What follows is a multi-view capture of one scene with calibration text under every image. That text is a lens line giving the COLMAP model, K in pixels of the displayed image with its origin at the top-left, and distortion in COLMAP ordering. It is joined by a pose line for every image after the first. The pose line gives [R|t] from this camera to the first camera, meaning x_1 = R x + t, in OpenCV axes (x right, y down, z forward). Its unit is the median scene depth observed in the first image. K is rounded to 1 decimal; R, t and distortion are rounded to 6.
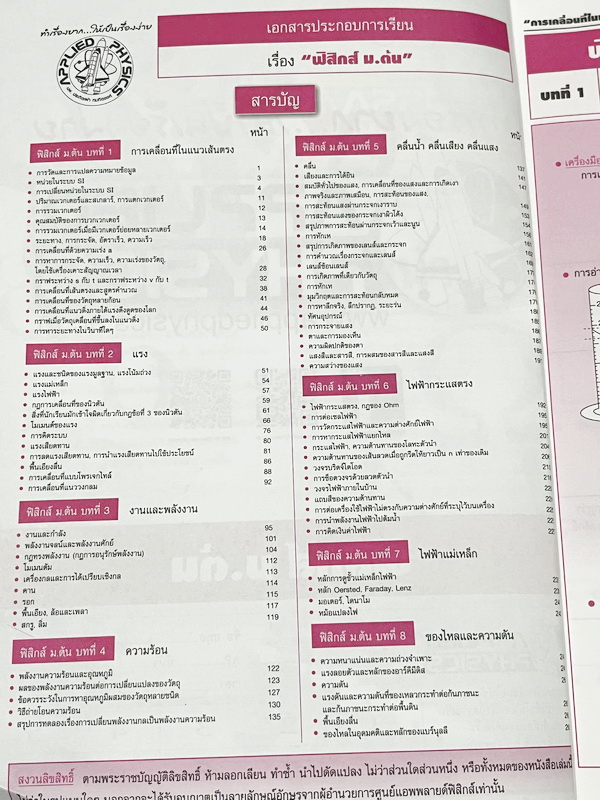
lens RADIAL K [[1047.9, 0, 299.8], [0, 1047.9, 397.3], [0, 0, 1]] dist [0.026190, 0.000000]
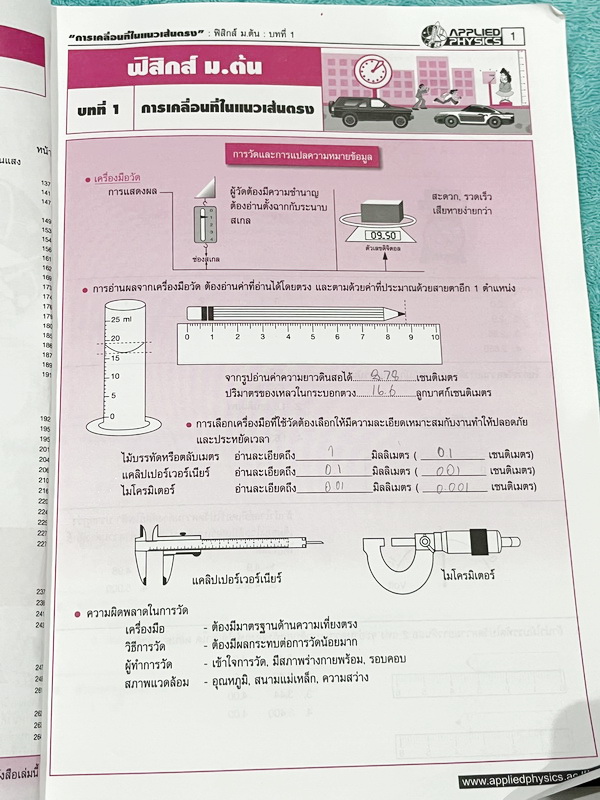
lens RADIAL K [[1047.9, 0, 300.1], [0, 1047.9, 402.6], [0, 0, 1]] dist [0.026190, 0.000000]
pose [[0.997879, 0.013082, 0.063774, 0.382770], [-0.013868, 0.999833, 0.011904, -0.022176], [-0.063607, -0.012763, 0.997893, -0.023735]]
